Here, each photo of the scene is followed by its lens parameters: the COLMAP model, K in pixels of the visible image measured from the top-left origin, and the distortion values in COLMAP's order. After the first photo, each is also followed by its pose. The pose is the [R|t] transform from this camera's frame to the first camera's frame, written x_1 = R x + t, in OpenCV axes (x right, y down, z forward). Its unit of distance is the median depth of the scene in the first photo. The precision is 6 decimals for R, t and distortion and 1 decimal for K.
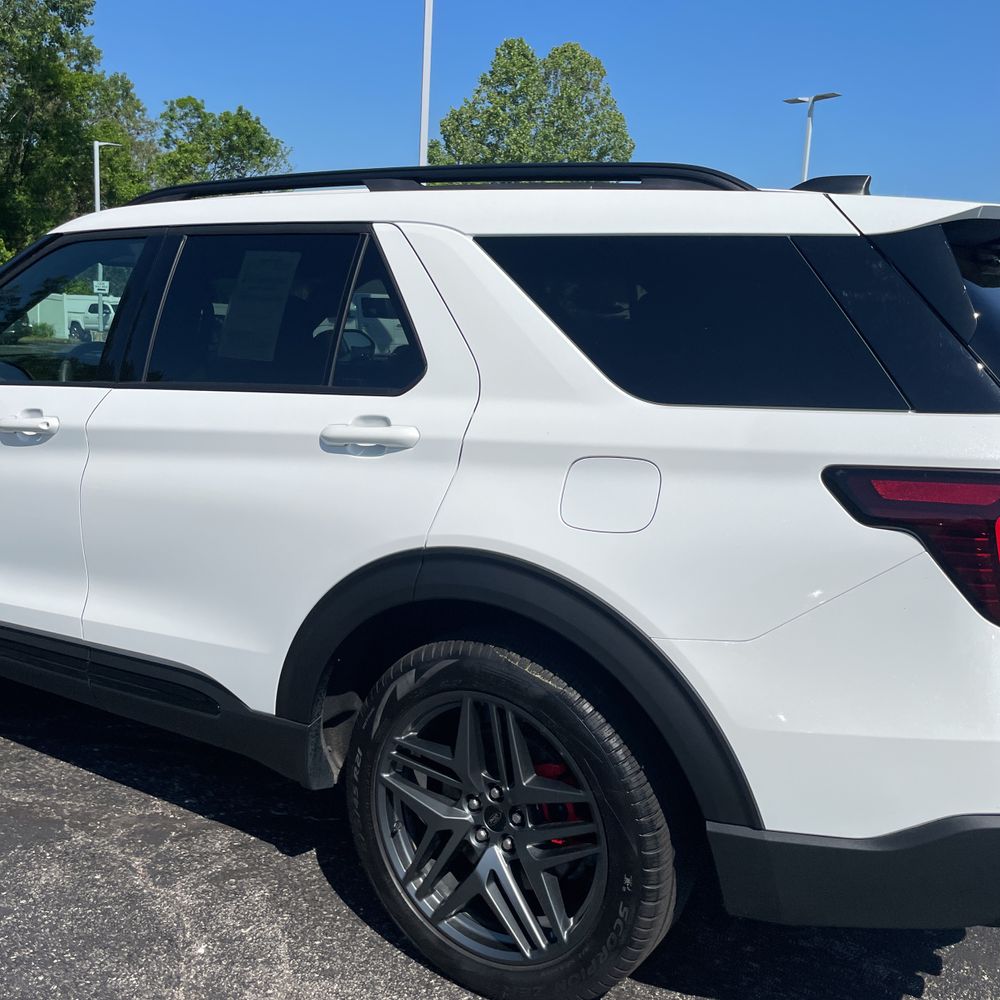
lens RADIAL K [[1007.7, 0, 492.3], [0, 1007.7, 478.0], [0, 0, 1]] dist [0.112994, -0.175693]
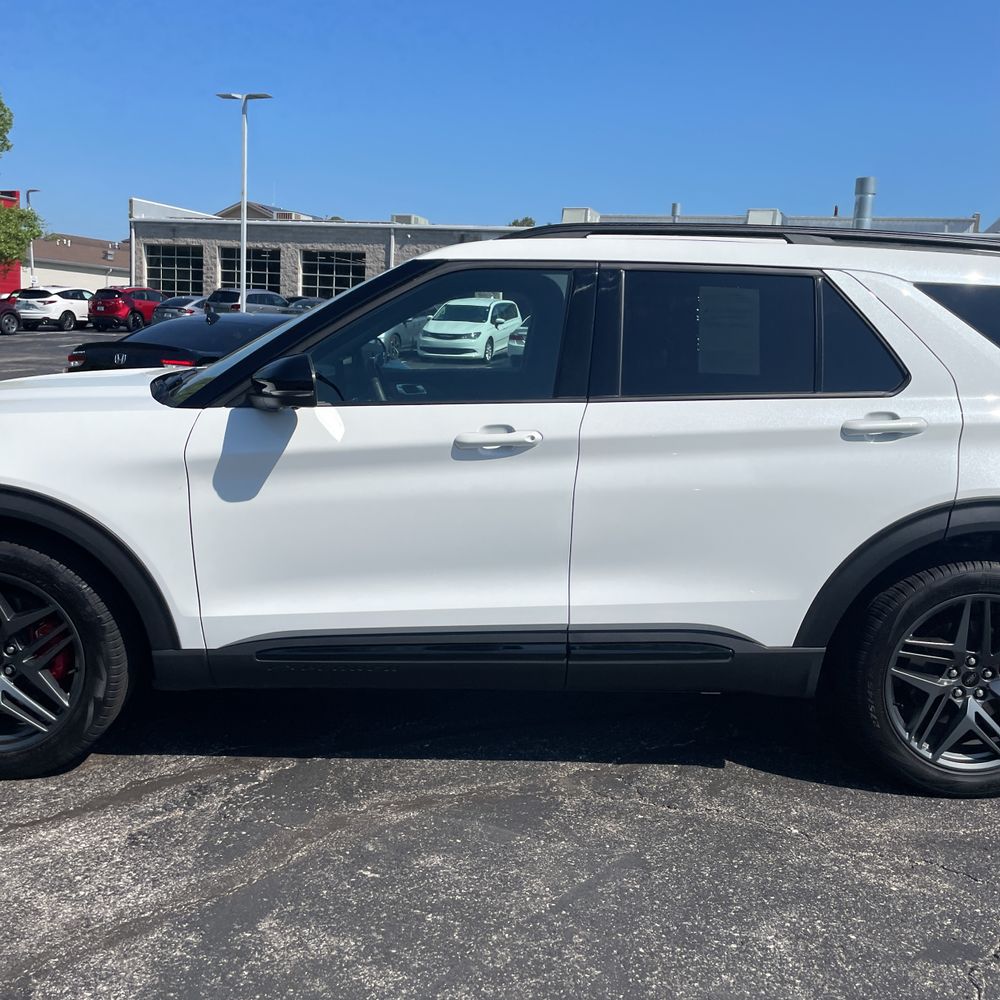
lens RADIAL K [[1007.7, 0, 492.3], [0, 1007.7, 478.0], [0, 0, 1]] dist [0.112994, -0.175693]
pose [[0.828566, -0.084553, 0.553470, -1.193310], [0.078137, 0.996320, 0.035233, -0.056110], [-0.554413, 0.014054, 0.832123, 0.119942]]
